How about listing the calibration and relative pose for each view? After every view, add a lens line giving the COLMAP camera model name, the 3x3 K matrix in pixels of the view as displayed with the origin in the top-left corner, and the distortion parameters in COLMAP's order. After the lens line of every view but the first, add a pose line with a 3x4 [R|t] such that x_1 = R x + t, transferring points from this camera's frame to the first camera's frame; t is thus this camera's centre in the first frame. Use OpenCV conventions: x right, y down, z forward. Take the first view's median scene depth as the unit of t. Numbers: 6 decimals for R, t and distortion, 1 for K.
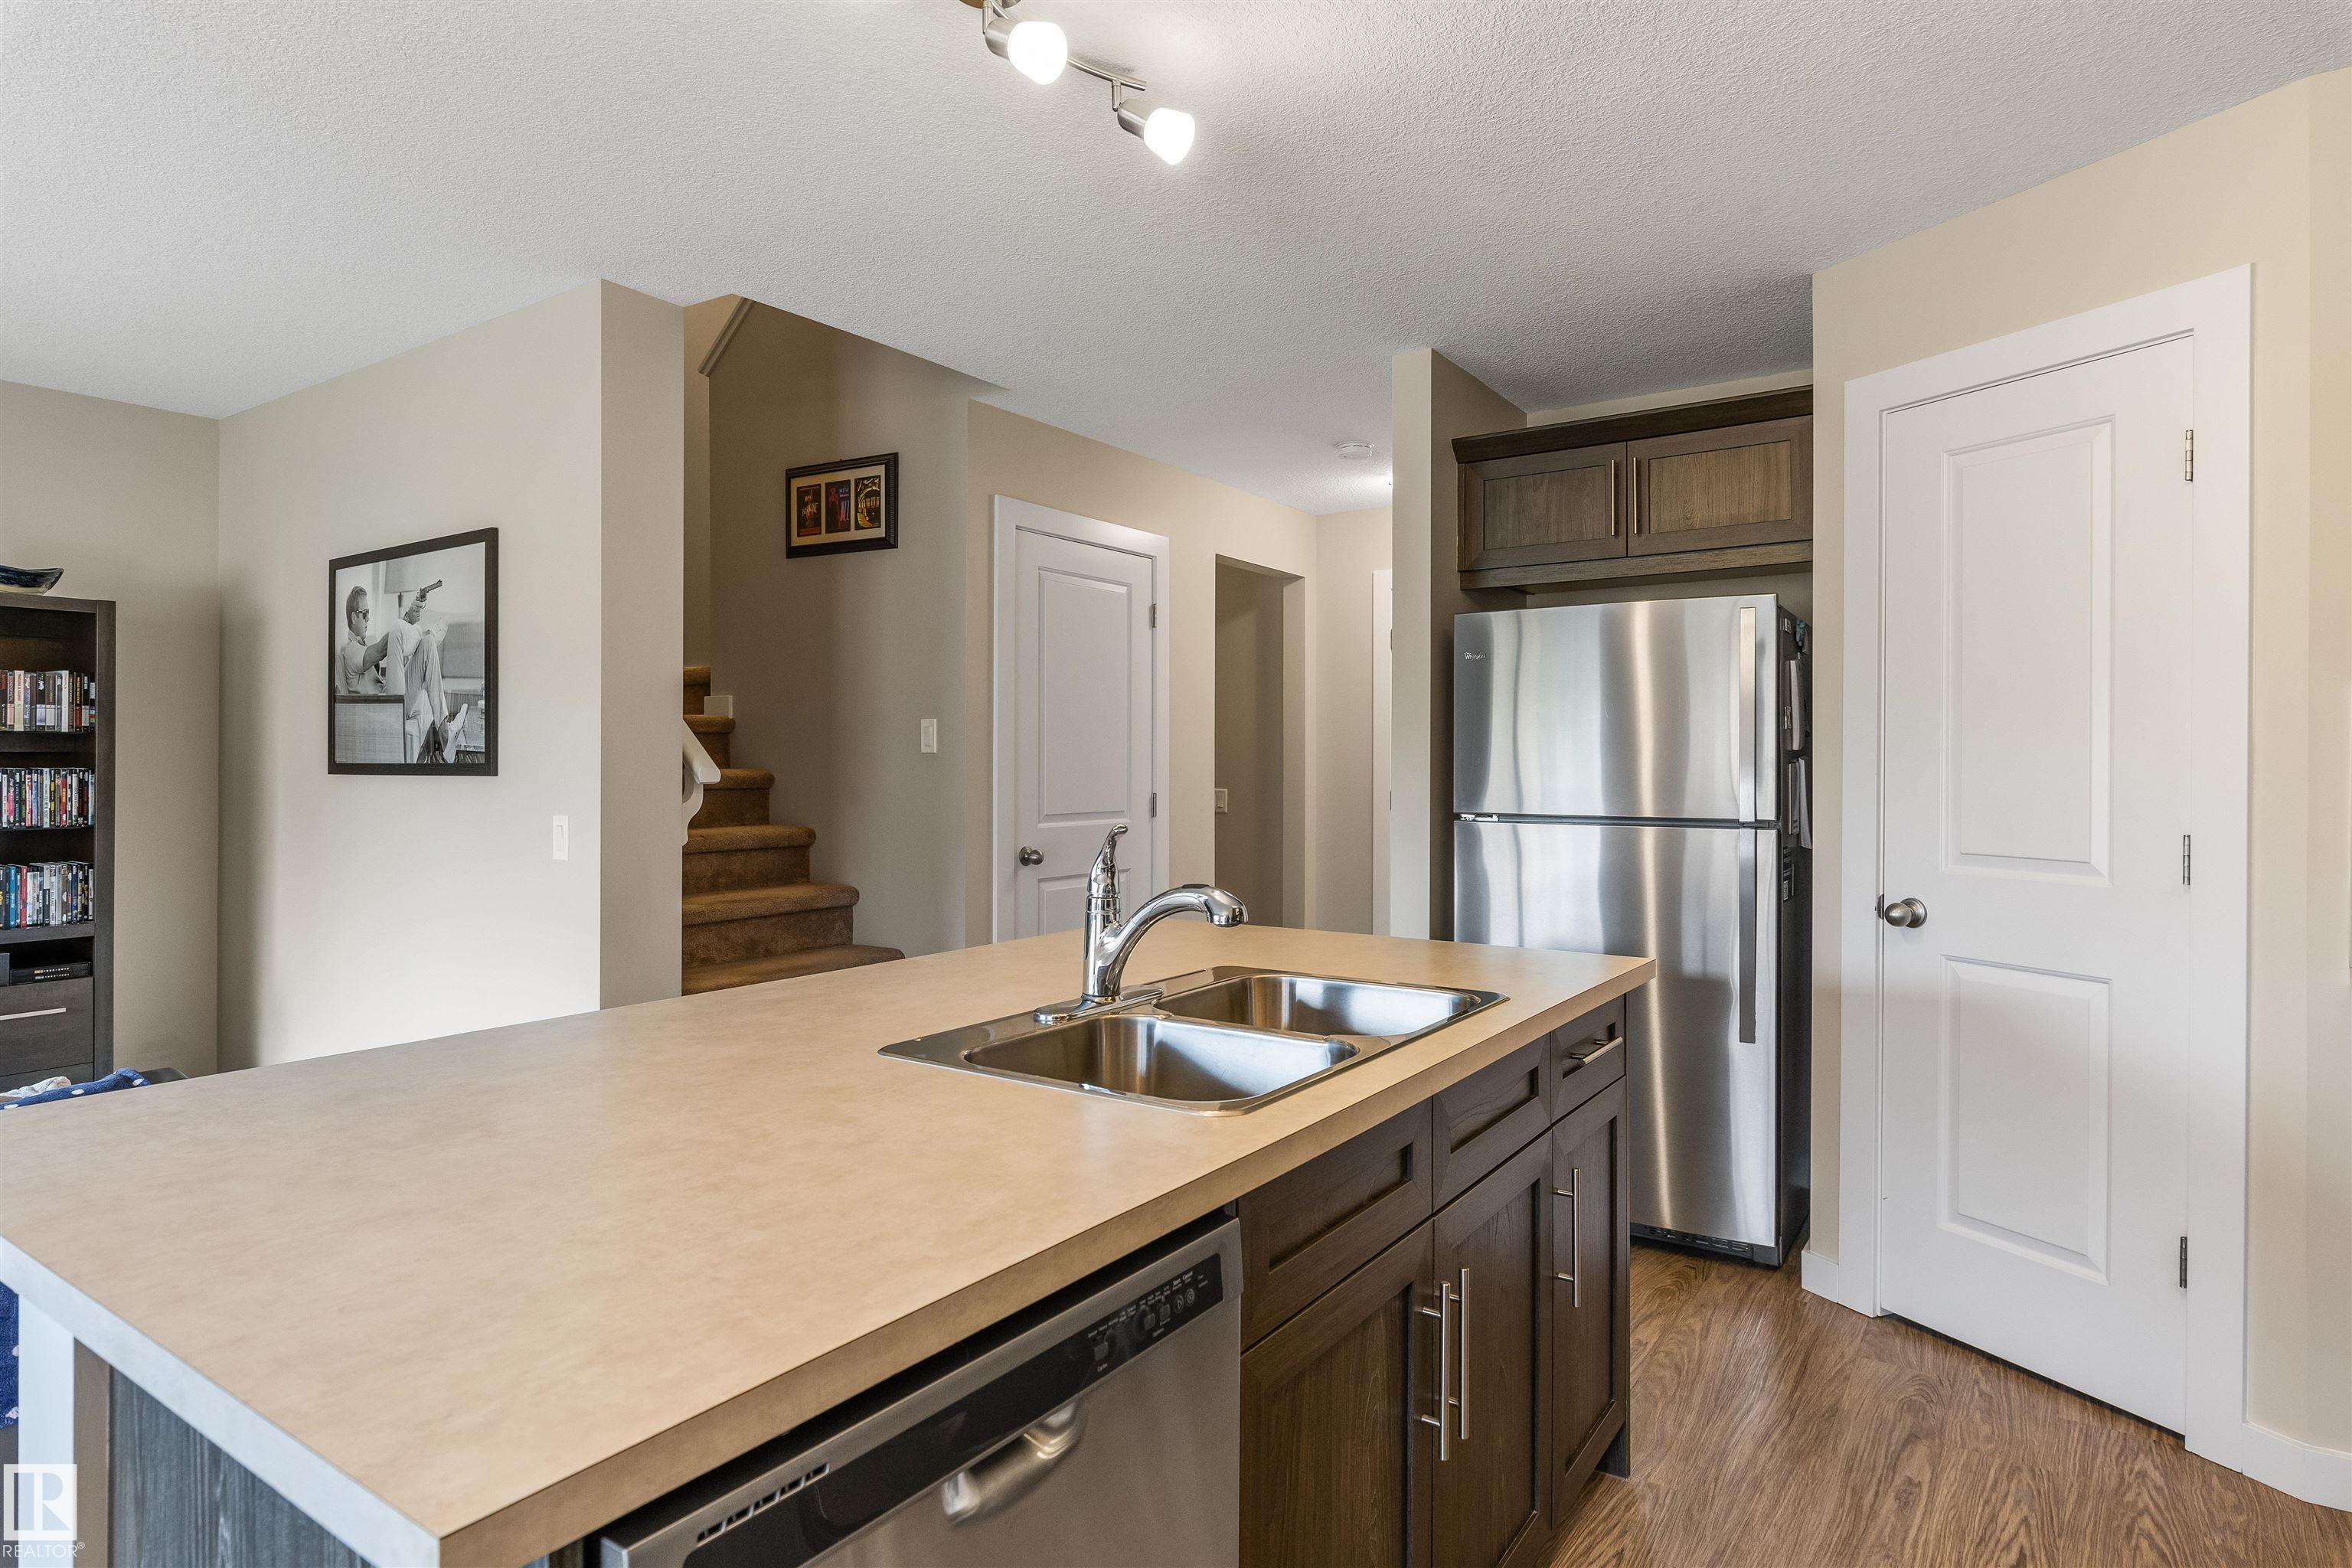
lens RADIAL K [[1275.8, 0, 1176.0], [0, 1275.8, 784.0], [0, 0, 1]] dist [-0.002959, -0.000881]
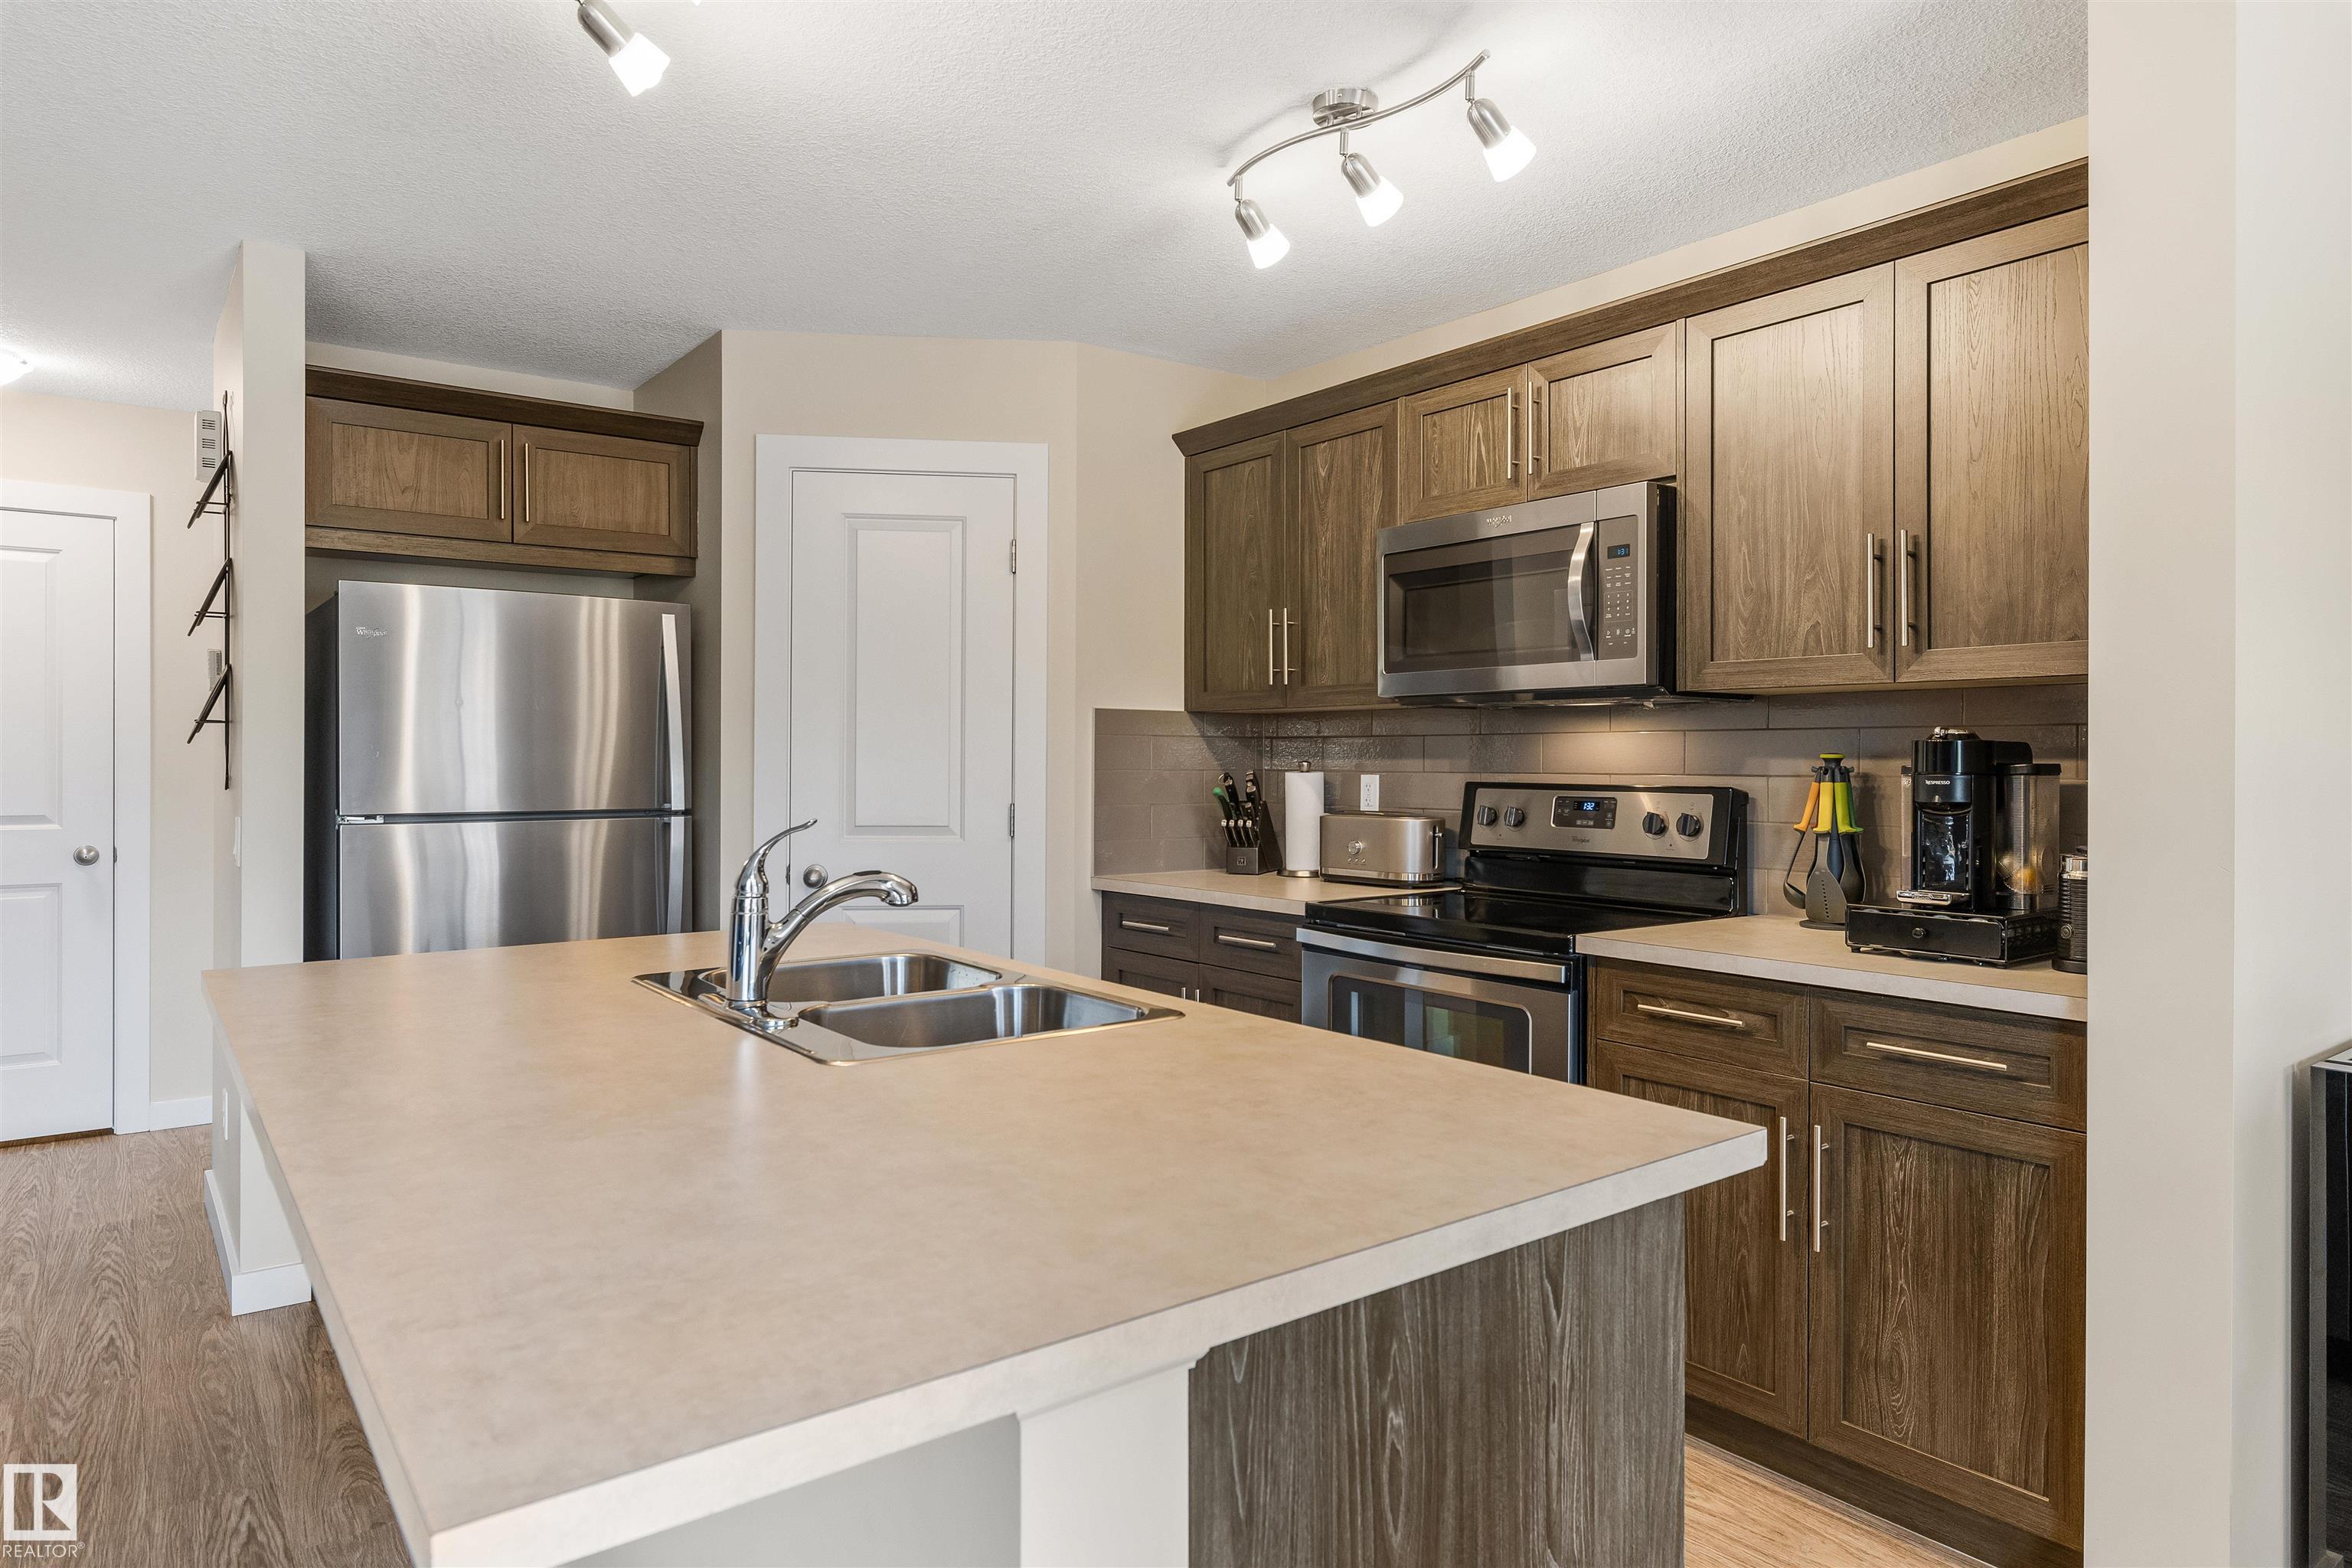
lens RADIAL K [[1394.1, 0, 1176.0], [0, 1394.1, 784.0], [0, 0, 1]] dist [0.000181, -0.078227]
pose [[0.309189, -0.015592, 0.950873, -0.524844], [0.012463, 0.999846, 0.012343, -0.001908], [-0.950919, 0.008035, 0.309335, 0.208948]]
